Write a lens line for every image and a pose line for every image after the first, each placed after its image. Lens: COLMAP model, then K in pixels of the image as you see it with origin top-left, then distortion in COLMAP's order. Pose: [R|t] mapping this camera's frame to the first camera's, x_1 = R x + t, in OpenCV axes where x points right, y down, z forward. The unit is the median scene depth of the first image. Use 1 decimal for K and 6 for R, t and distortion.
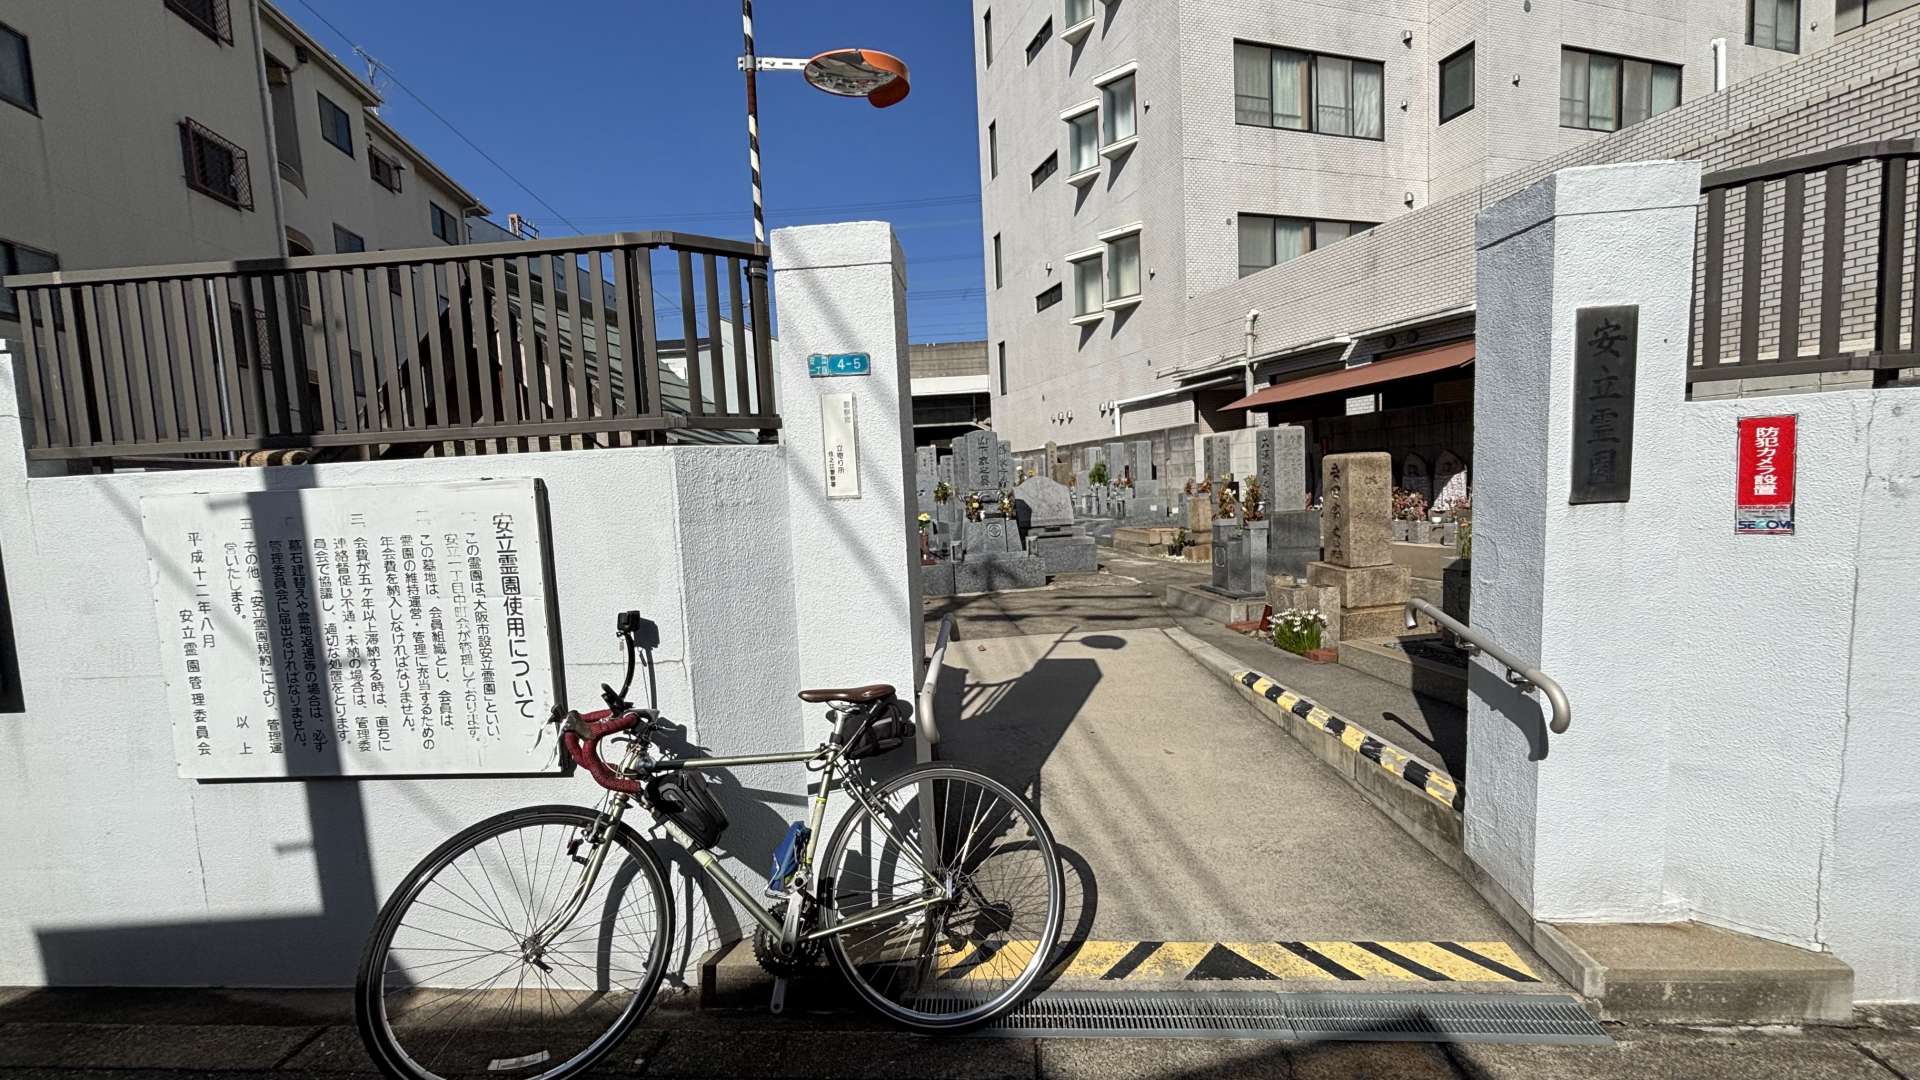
lens RADIAL K [[747.3, 0, 960.0], [0, 747.3, 540.0], [0, 0, 1]] dist [0.002920, -0.000122]
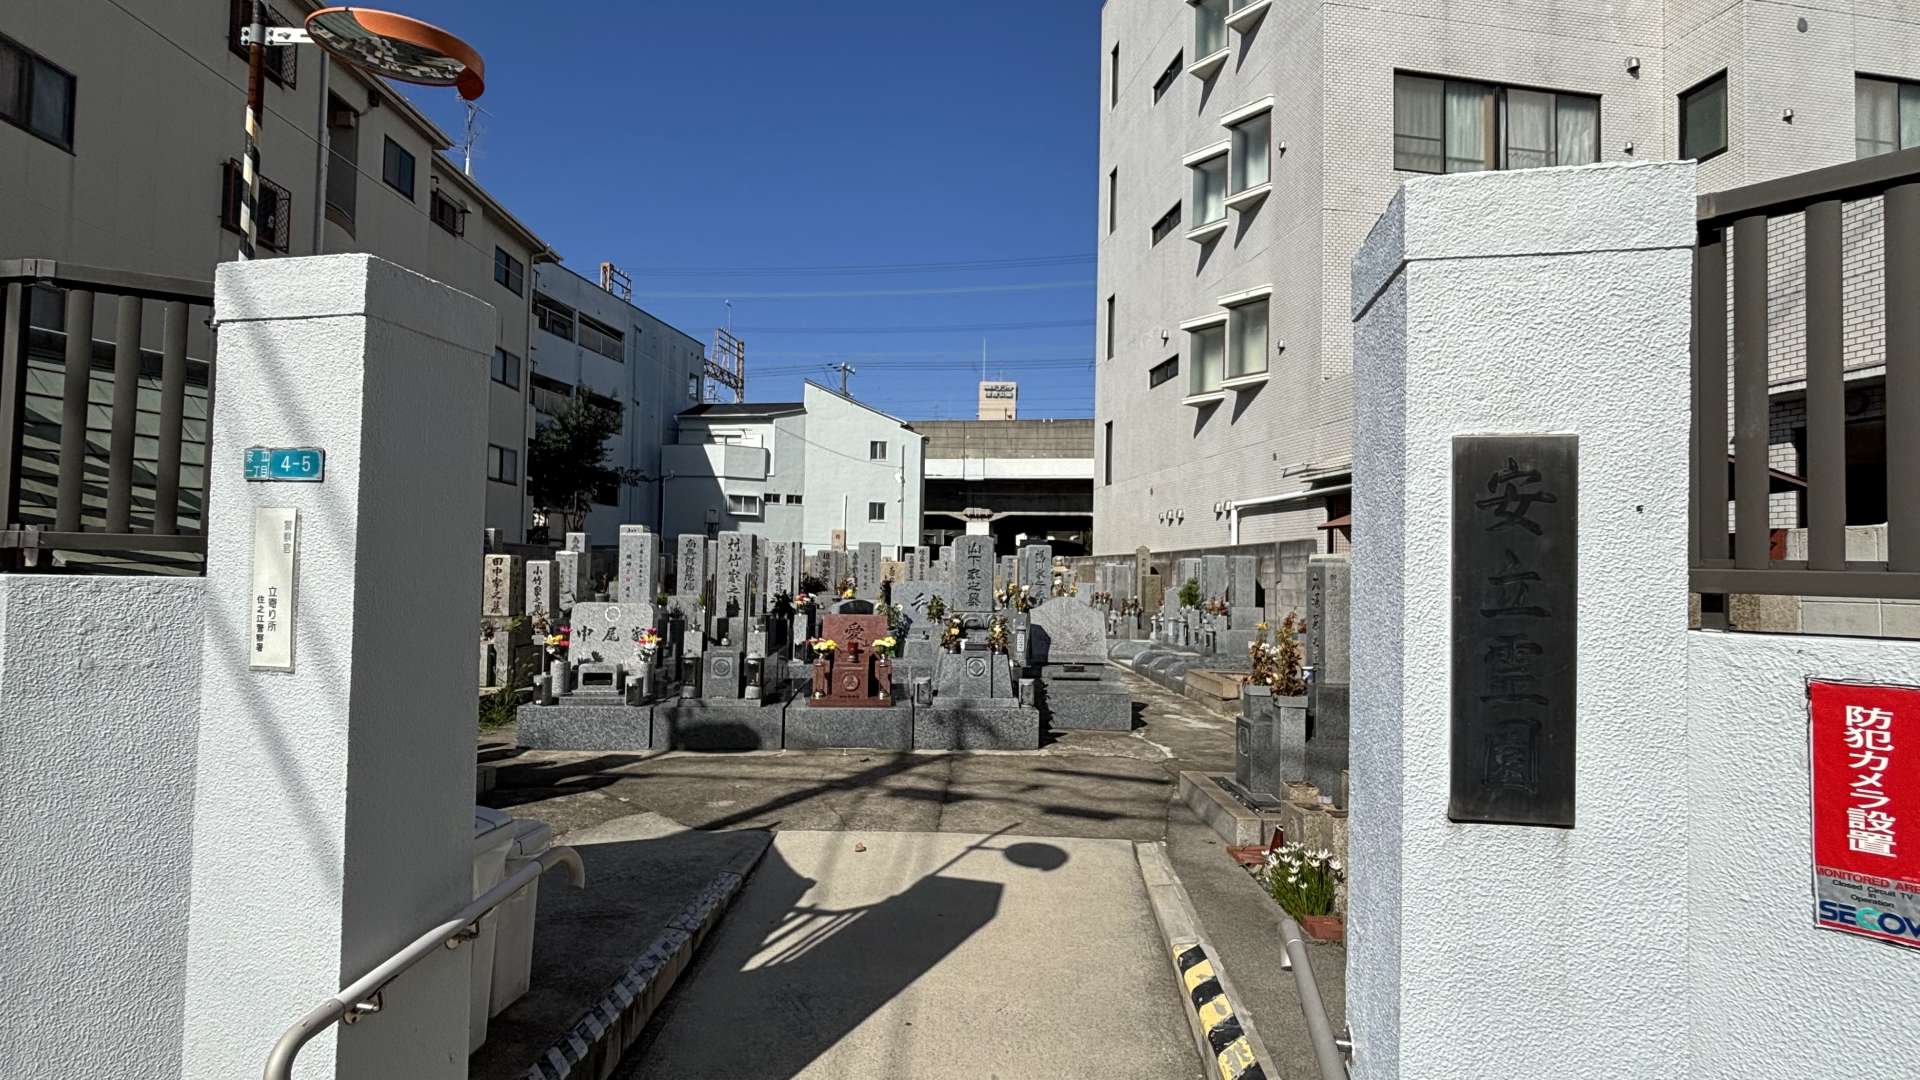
lens RADIAL K [[892.1, 0, 960.0], [0, 892.1, 540.0], [0, 0, 1]] dist [0.020949, -0.010205]
pose [[0.987807, 0.063741, -0.142037, 0.073629], [-0.080264, 0.990254, -0.113815, -0.017866], [0.133398, 0.123828, 0.983296, 0.044976]]
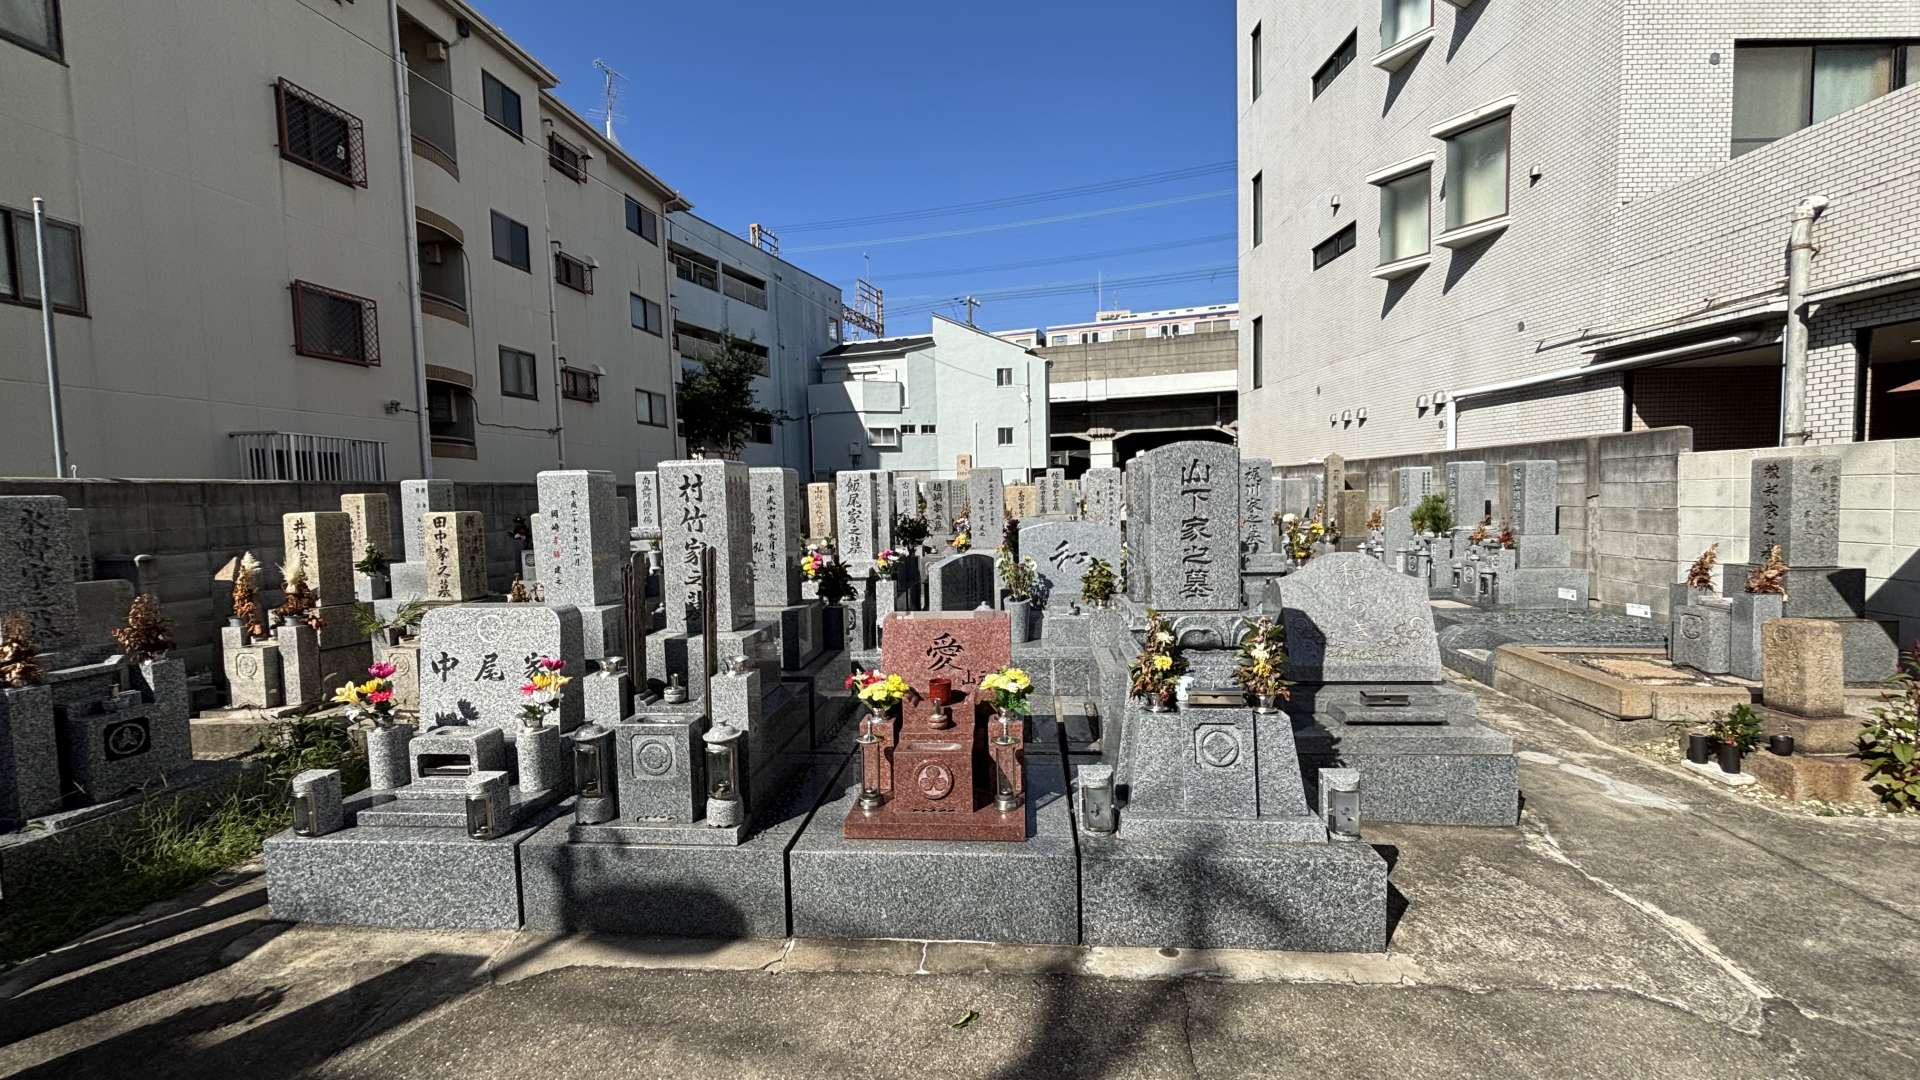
lens RADIAL K [[785.9, 0, 953.2], [0, 785.9, 533.6], [0, 0, 1]] dist [-0.000033, -0.000475]
pose [[0.953770, 0.043231, -0.297412, 0.016403], [-0.049332, 0.998697, -0.013036, -0.047297], [0.296461, 0.027105, 0.954660, 0.310383]]
